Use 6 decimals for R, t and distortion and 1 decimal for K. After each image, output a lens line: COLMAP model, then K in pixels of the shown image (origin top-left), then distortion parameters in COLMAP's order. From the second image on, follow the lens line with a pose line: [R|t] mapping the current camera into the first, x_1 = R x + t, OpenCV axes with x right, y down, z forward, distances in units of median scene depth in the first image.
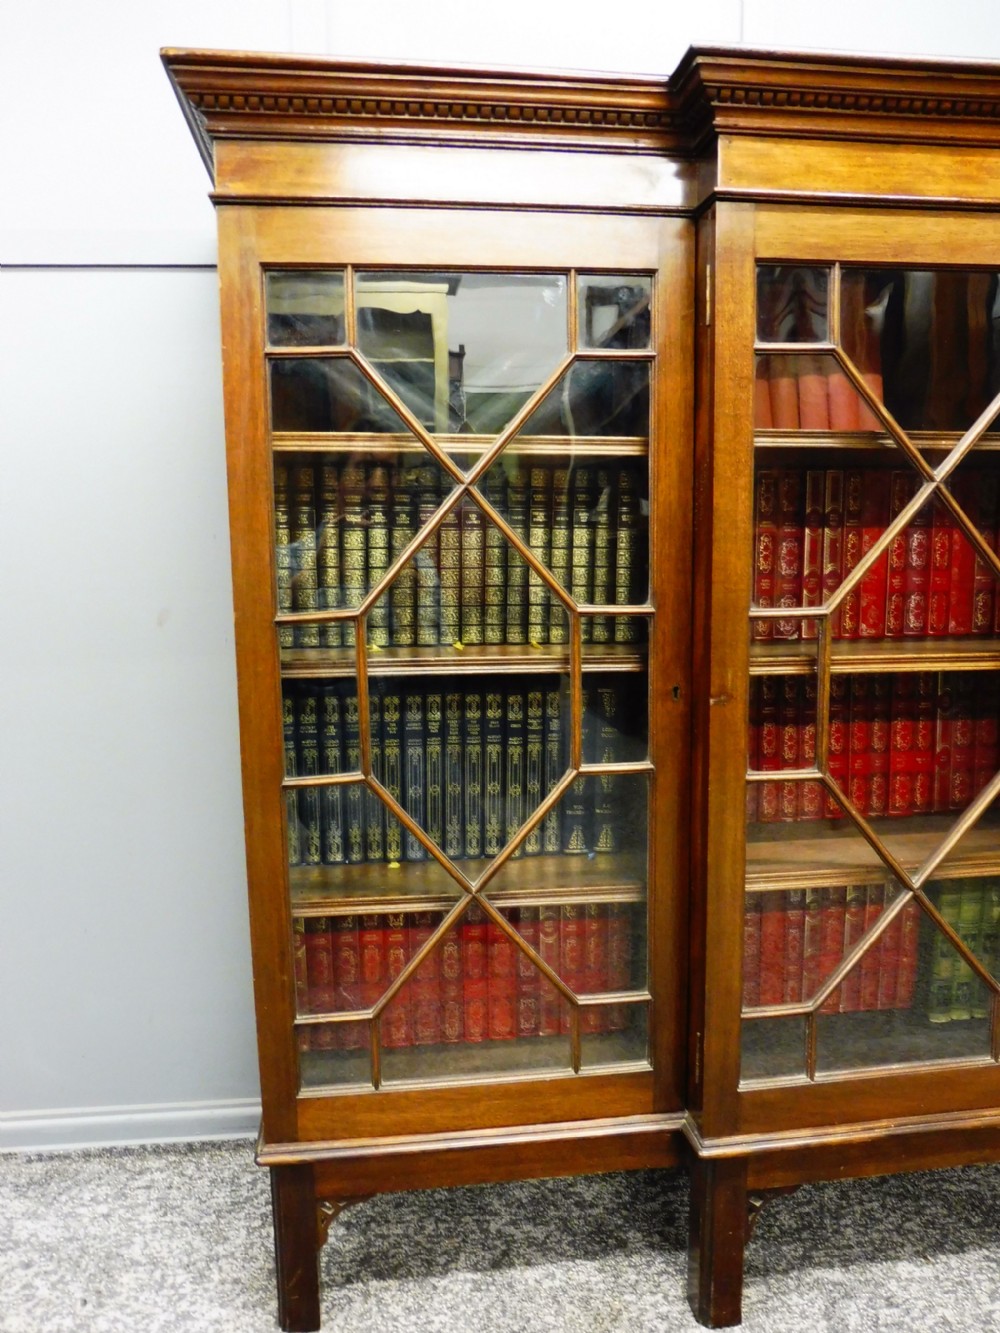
lens RADIAL K [[974.1, 0, 494.9], [0, 974.1, 671.8], [0, 0, 1]] dist [-0.052827, 0.028084]
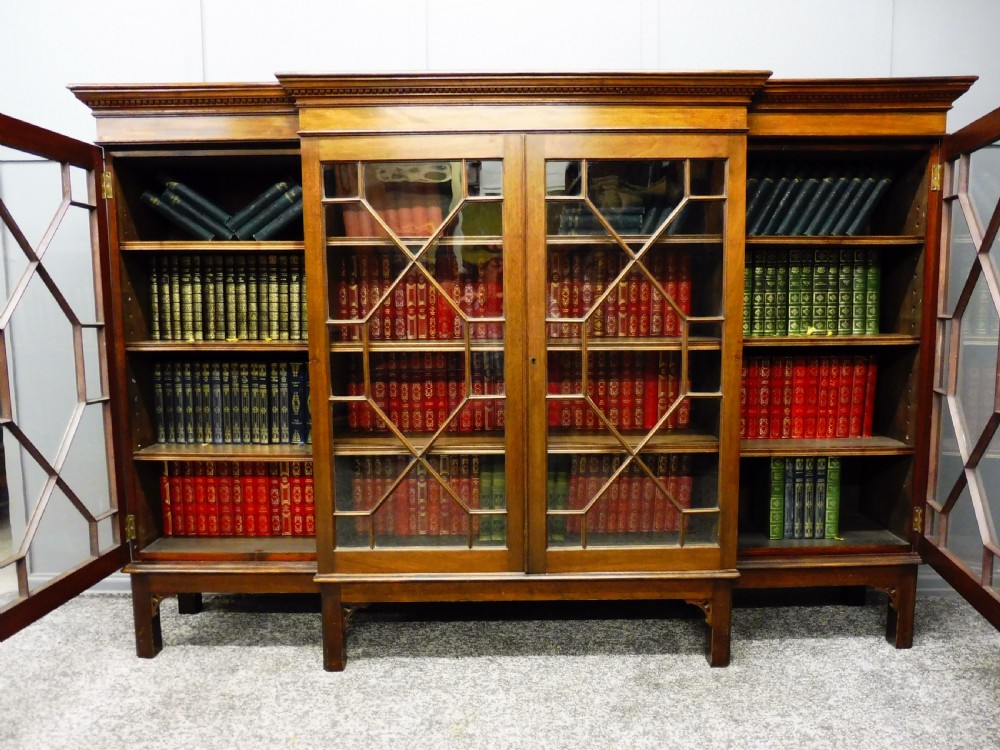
lens RADIAL K [[730.7, 0, 498.9], [0, 730.7, 380.0], [0, 0, 1]] dist [-0.052827, 0.028084]
pose [[0.991695, 0.017845, -0.127367, 0.743433], [-0.020787, 0.999546, -0.021806, 0.083902], [0.126920, 0.024273, 0.991616, -0.487987]]
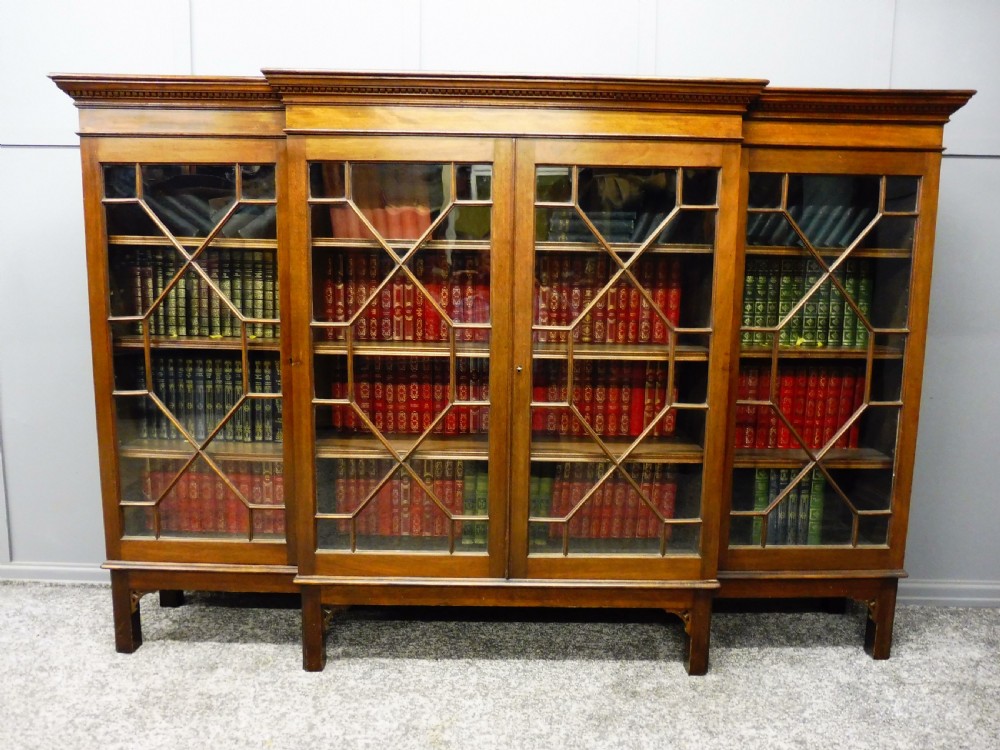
lens RADIAL K [[730.7, 0, 499.7], [0, 730.7, 377.9], [0, 0, 1]] dist [-0.052827, 0.028084]
pose [[0.991930, 0.044700, -0.118642, 0.759544], [-0.044434, 0.999000, 0.004883, 0.028626], [0.118741, 0.000428, 0.992925, -0.474063]]
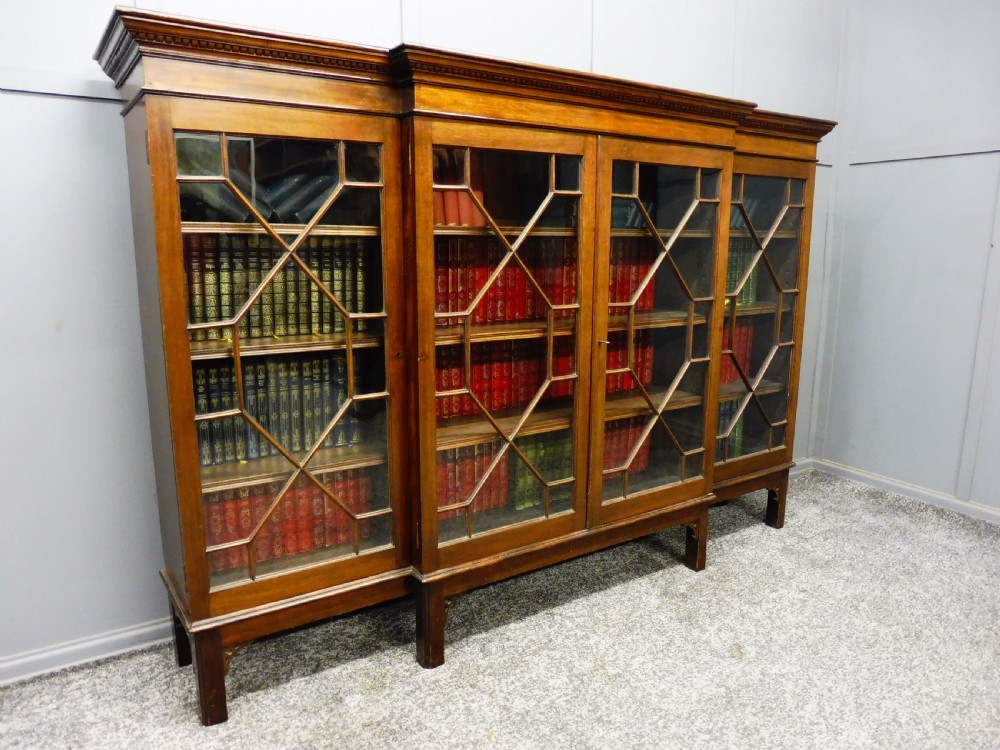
lens RADIAL K [[730.7, 0, 501.4], [0, 730.7, 379.5], [0, 0, 1]] dist [-0.052827, 0.028084]
pose [[0.895404, -0.069002, 0.439875, -0.261764], [0.042995, 0.996702, 0.068829, -0.022213], [-0.443173, -0.042717, 0.895418, -0.399167]]
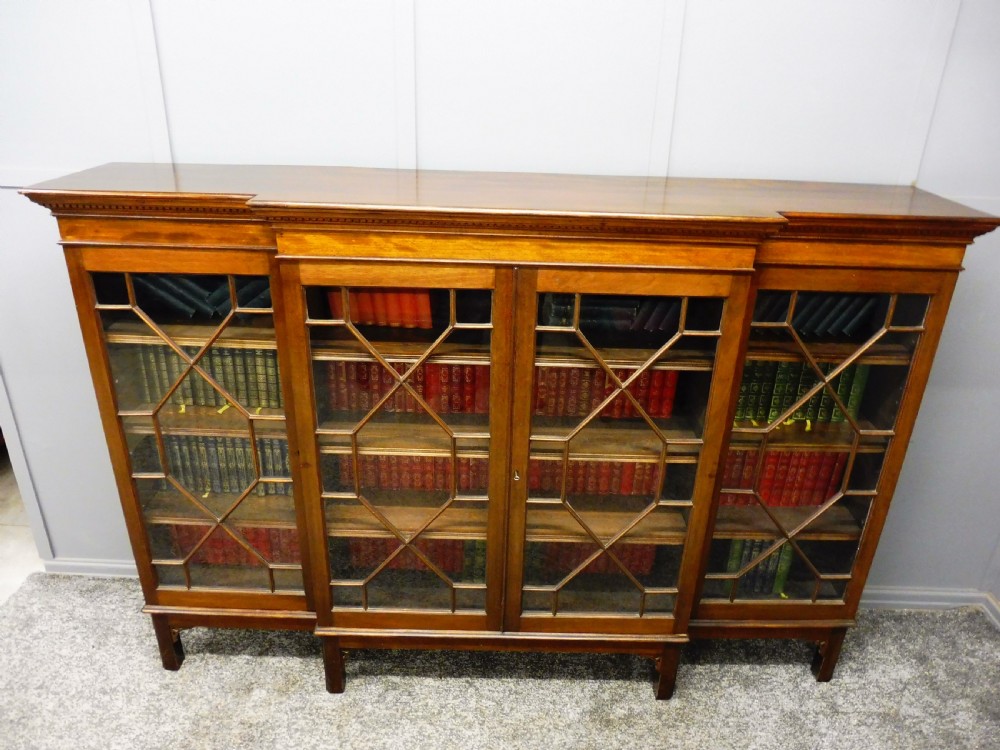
lens RADIAL K [[730.7, 0, 500.3], [0, 730.7, 381.1], [0, 0, 1]] dist [-0.052827, 0.028084]
pose [[0.990903, 0.091764, -0.098442, 0.724963], [-0.058762, 0.953085, 0.296945, -0.599978], [0.121072, -0.288459, 0.949807, -0.430633]]
